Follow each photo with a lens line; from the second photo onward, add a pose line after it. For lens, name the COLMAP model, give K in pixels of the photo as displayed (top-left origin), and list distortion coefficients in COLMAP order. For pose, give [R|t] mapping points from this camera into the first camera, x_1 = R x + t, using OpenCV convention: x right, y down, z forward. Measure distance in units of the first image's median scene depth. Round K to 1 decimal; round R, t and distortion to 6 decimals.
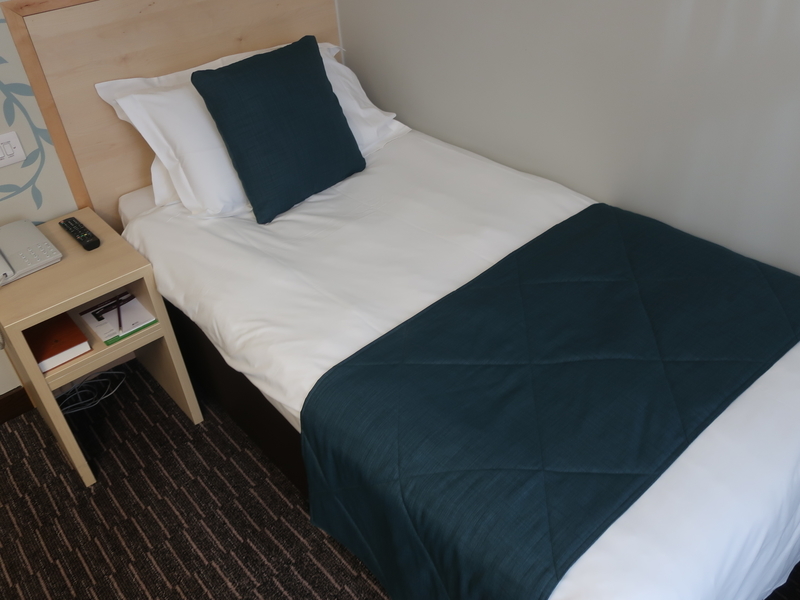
lens RADIAL K [[700.7, 0, 402.7], [0, 700.7, 305.6], [0, 0, 1]] dist [-0.004262, 0.008471]
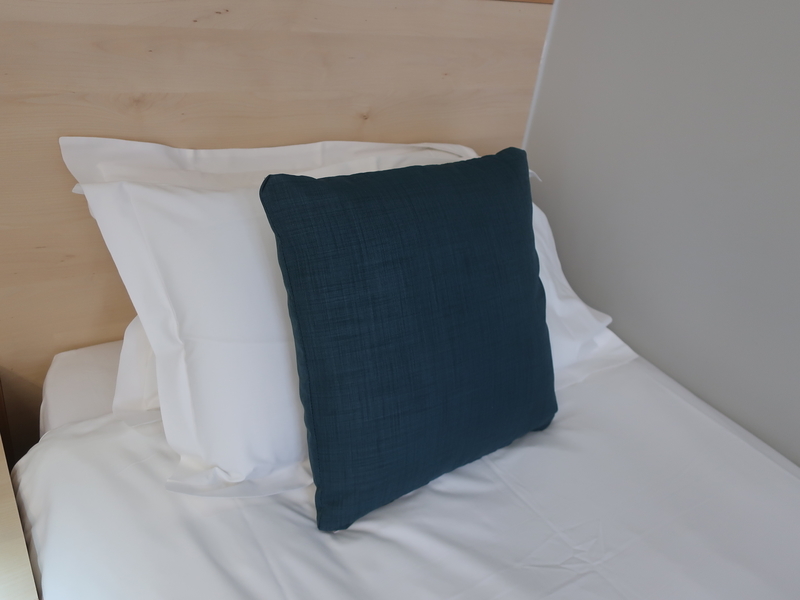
lens RADIAL K [[700.7, 0, 401.3], [0, 700.7, 301.9], [0, 0, 1]] dist [-0.004262, 0.008471]
pose [[0.968844, 0.246975, -0.018580, -0.177934], [-0.247458, 0.962153, -0.114135, -0.209717], [-0.010312, 0.115177, 0.993291, 0.534811]]
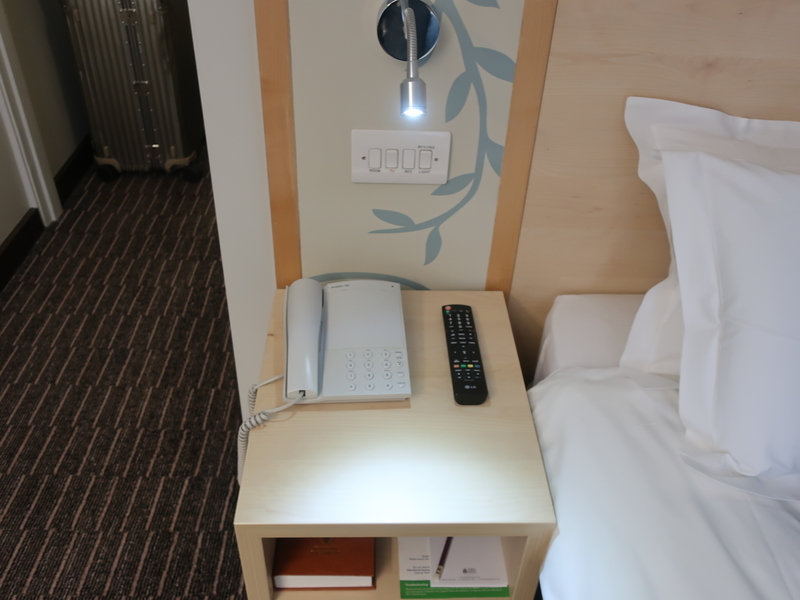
lens RADIAL K [[700.7, 0, 404.0], [0, 700.7, 299.1], [0, 0, 1]] dist [-0.004262, 0.008471]
pose [[0.773306, 0.461660, -0.434589, -0.280444], [-0.447641, 0.882958, 0.141429, -0.188225], [0.449016, 0.085171, 0.889455, 0.501676]]
